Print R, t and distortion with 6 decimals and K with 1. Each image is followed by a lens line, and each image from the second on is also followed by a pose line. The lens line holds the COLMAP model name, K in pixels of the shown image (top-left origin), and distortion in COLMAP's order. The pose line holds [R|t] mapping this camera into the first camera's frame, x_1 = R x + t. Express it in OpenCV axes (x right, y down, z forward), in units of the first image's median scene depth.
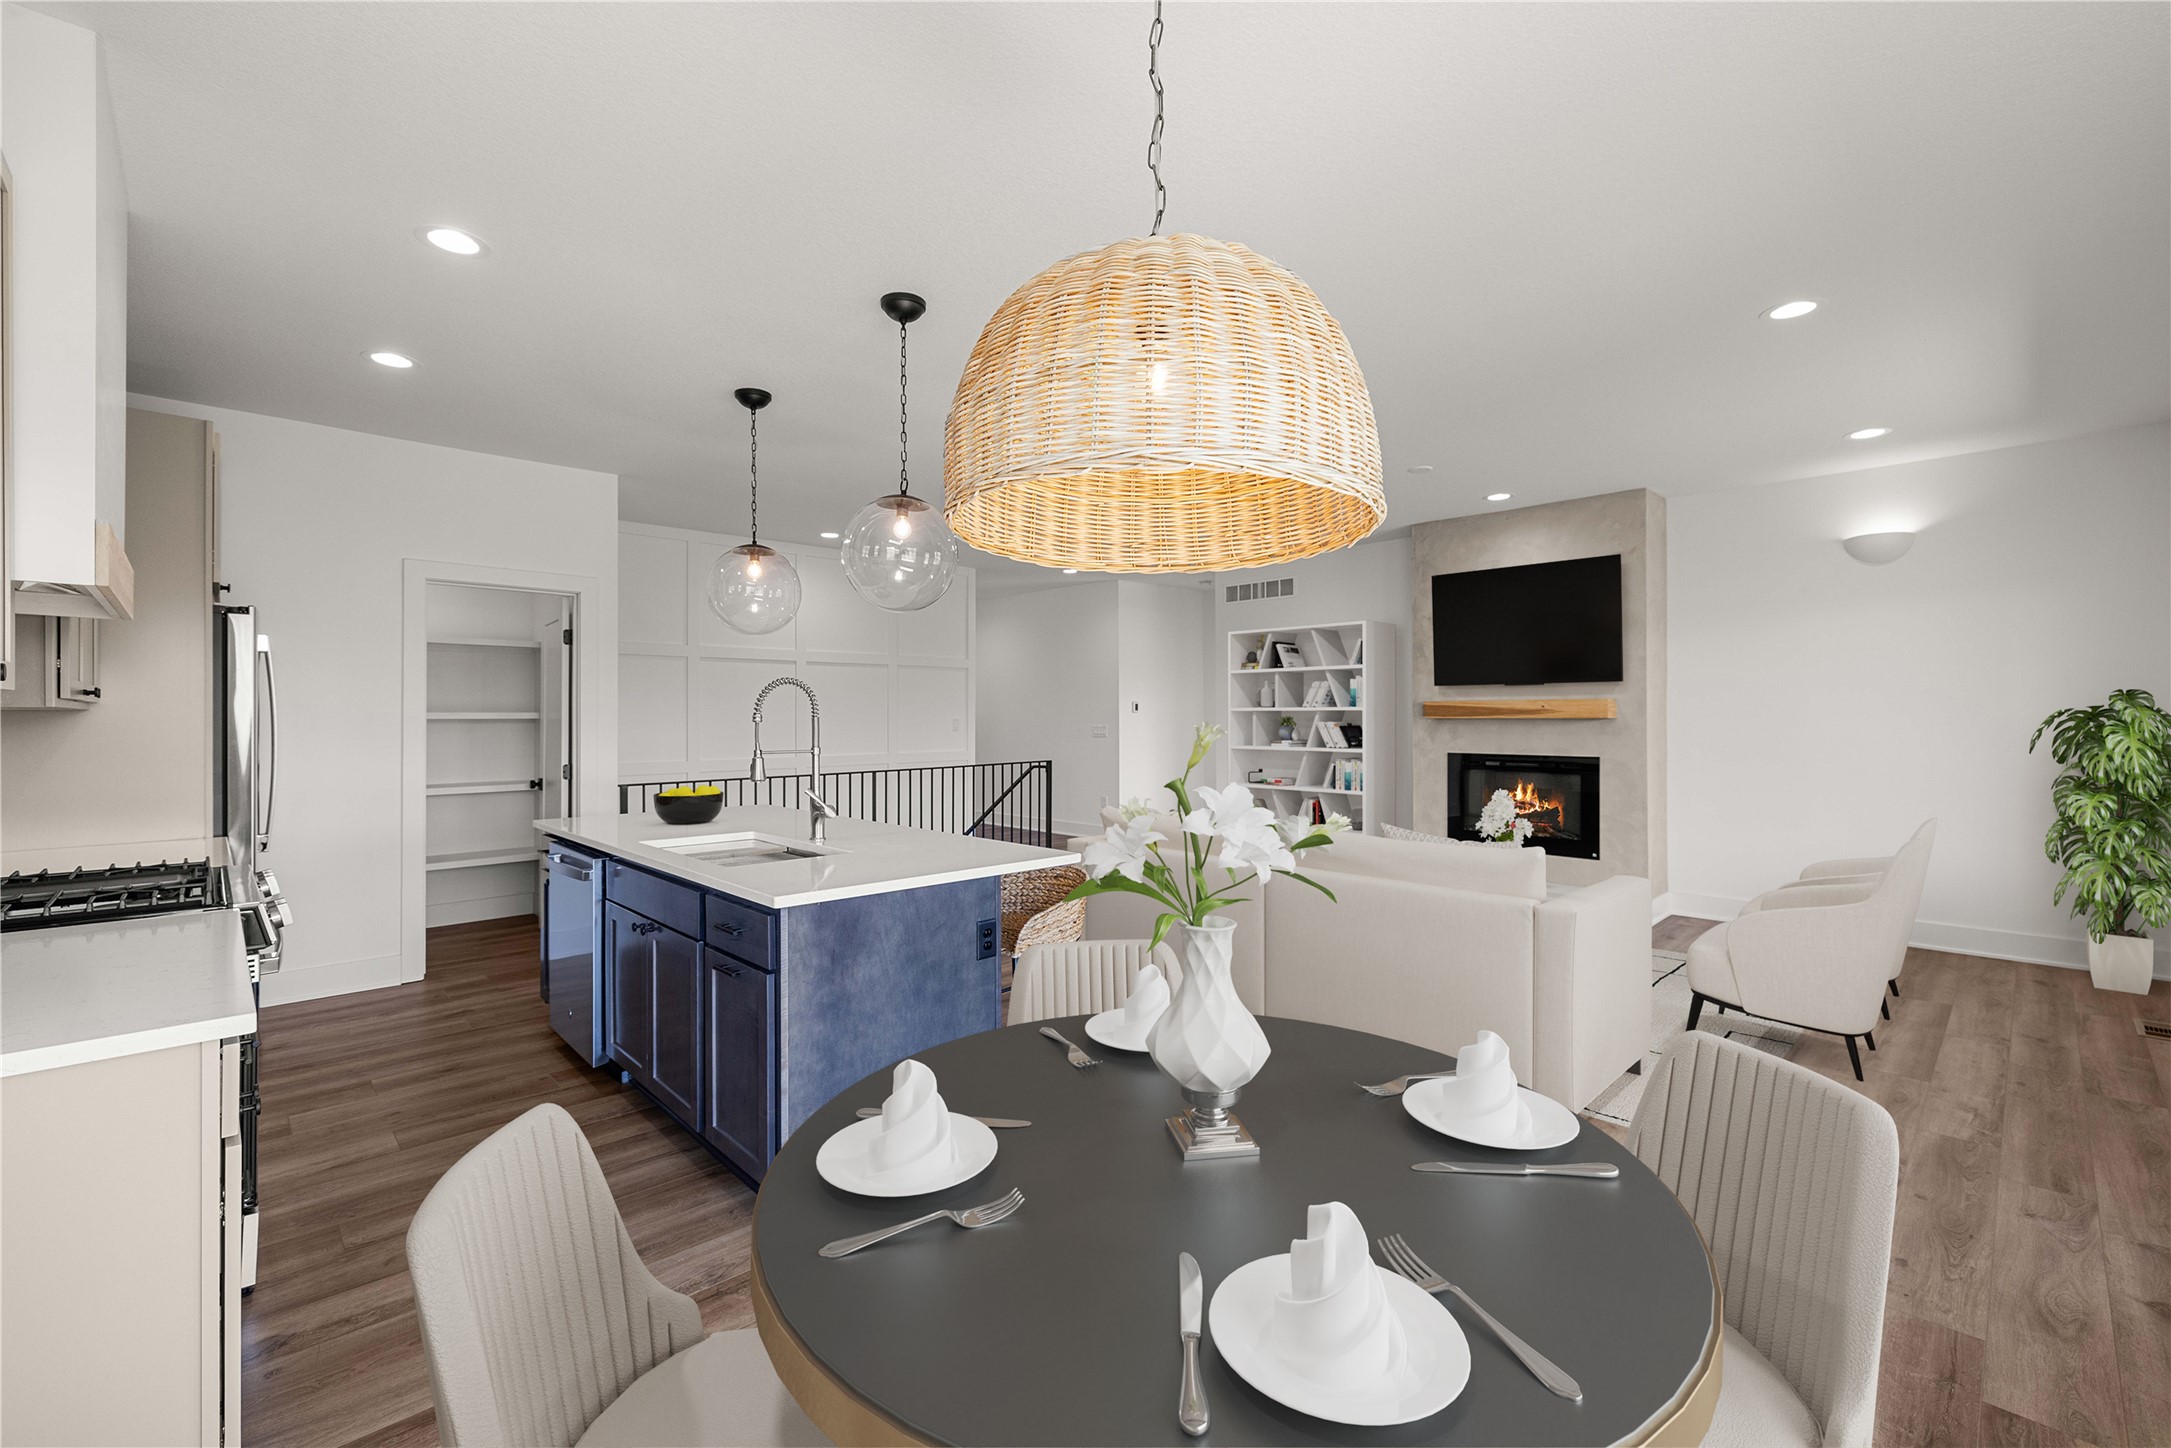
lens RADIAL K [[929.1, 0, 1087.8], [0, 929.1, 717.4], [0, 0, 1]] dist [-0.001905, 0.000160]
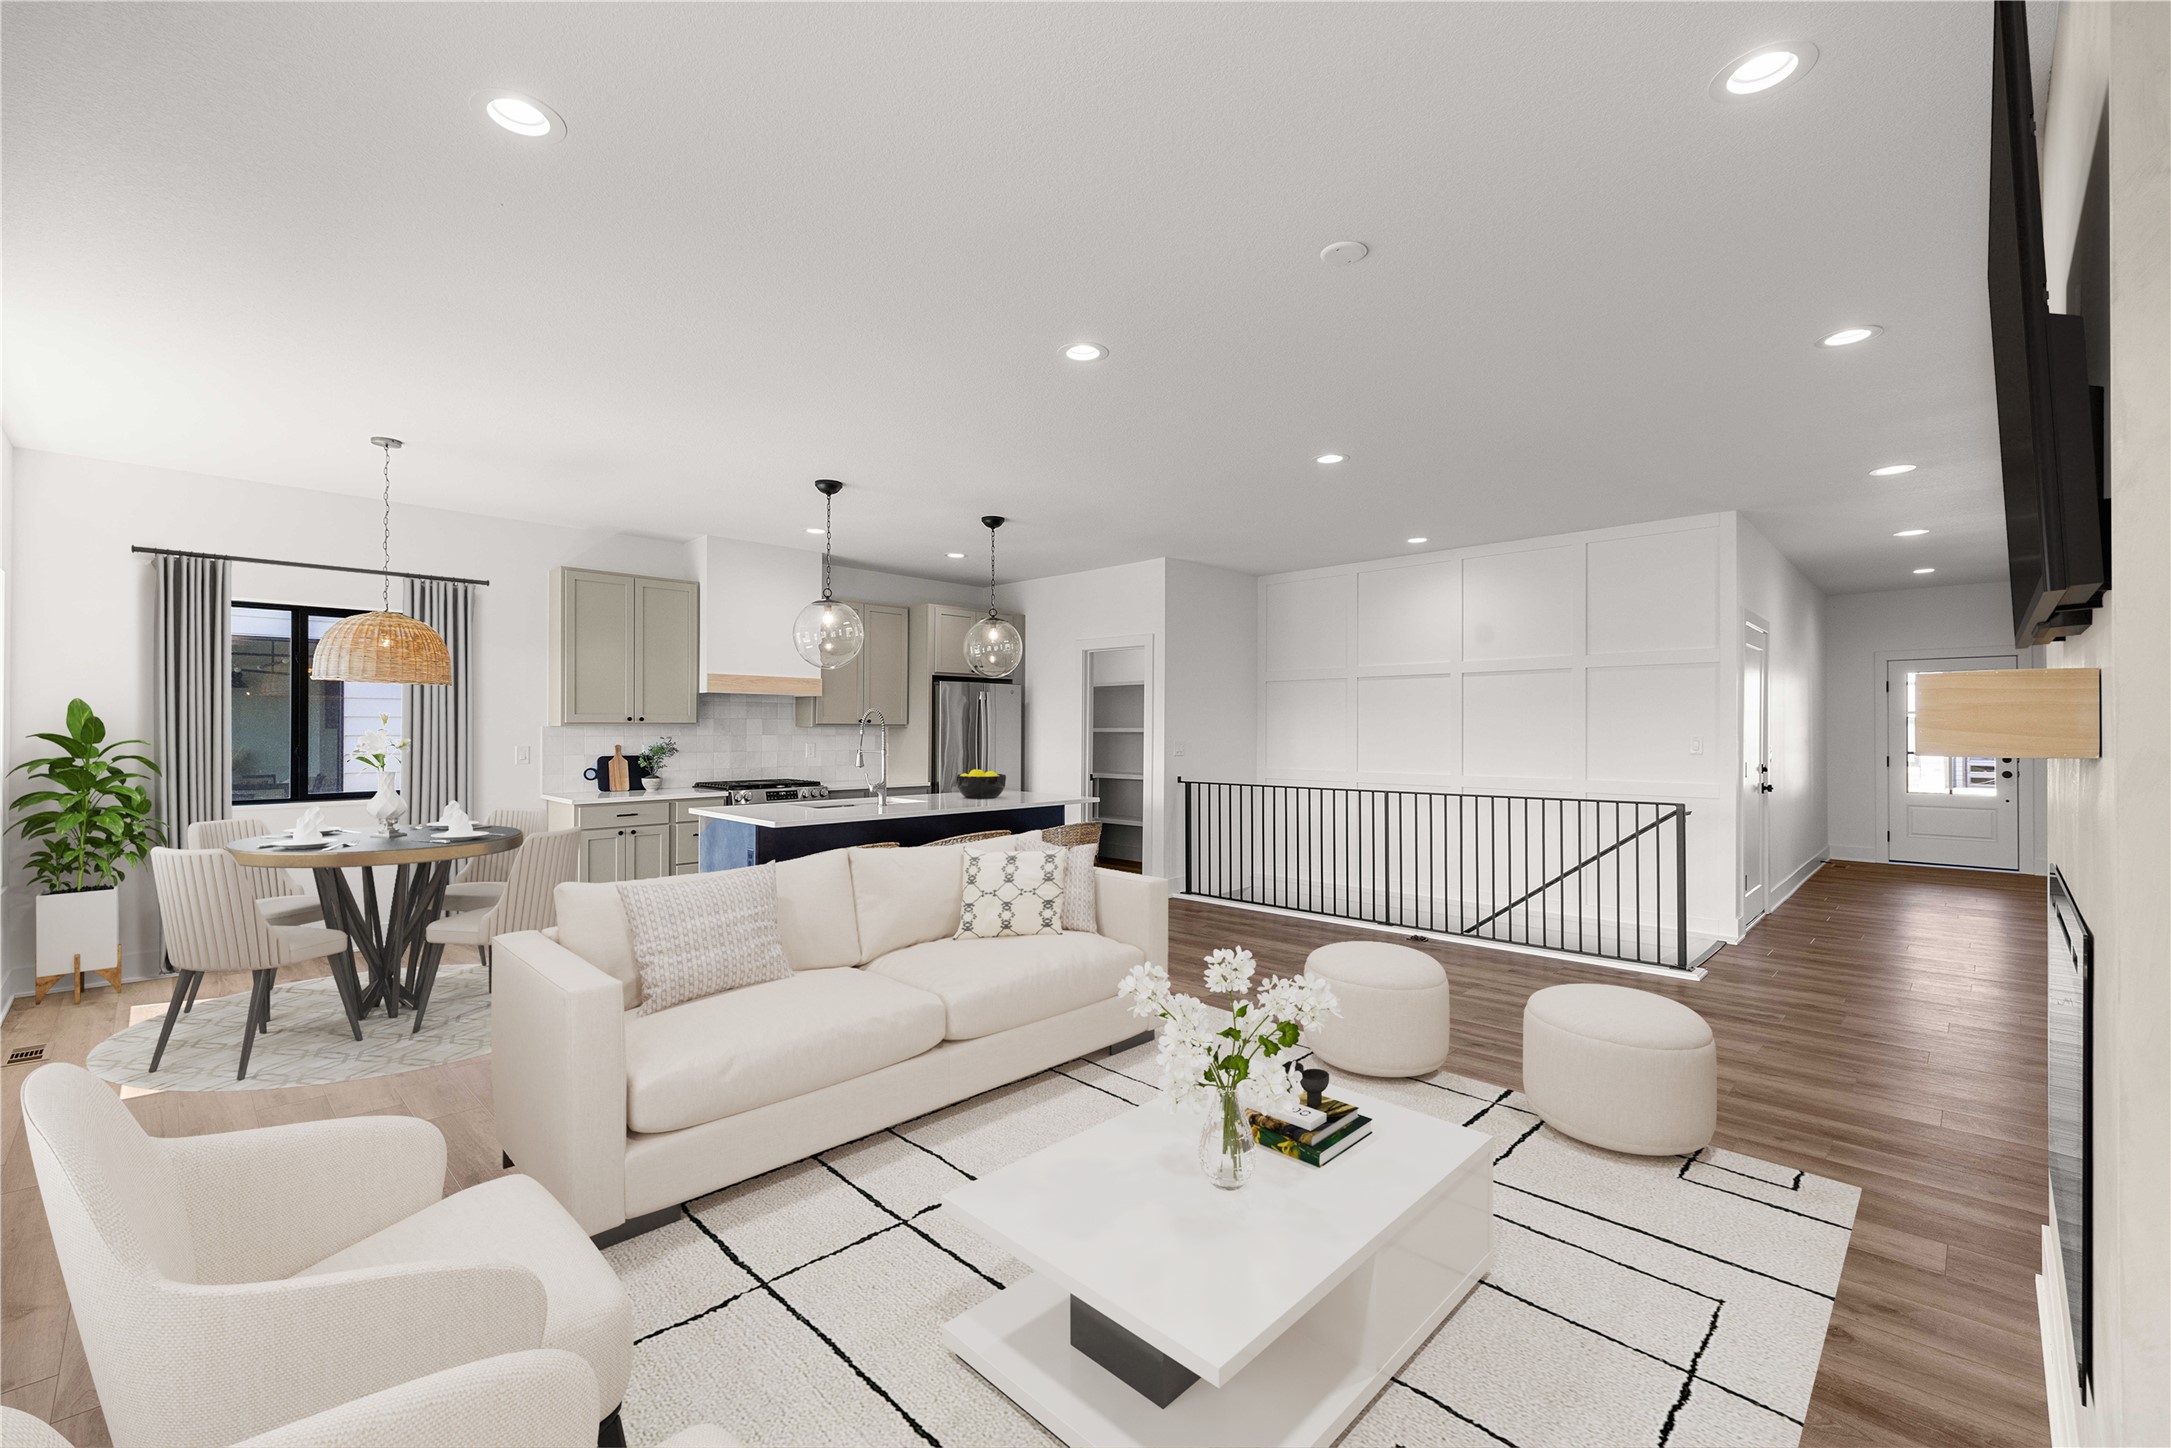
lens RADIAL K [[918.5, 0, 1099.9], [0, 918.5, 727.5], [0, 0, 1]] dist [0.000861, -0.000520]
pose [[0.038103, 0.000043, -0.999274, 0.730878], [-0.003100, 0.999995, -0.000075, -0.006448], [0.999269, 0.003100, 0.038103, 0.732583]]
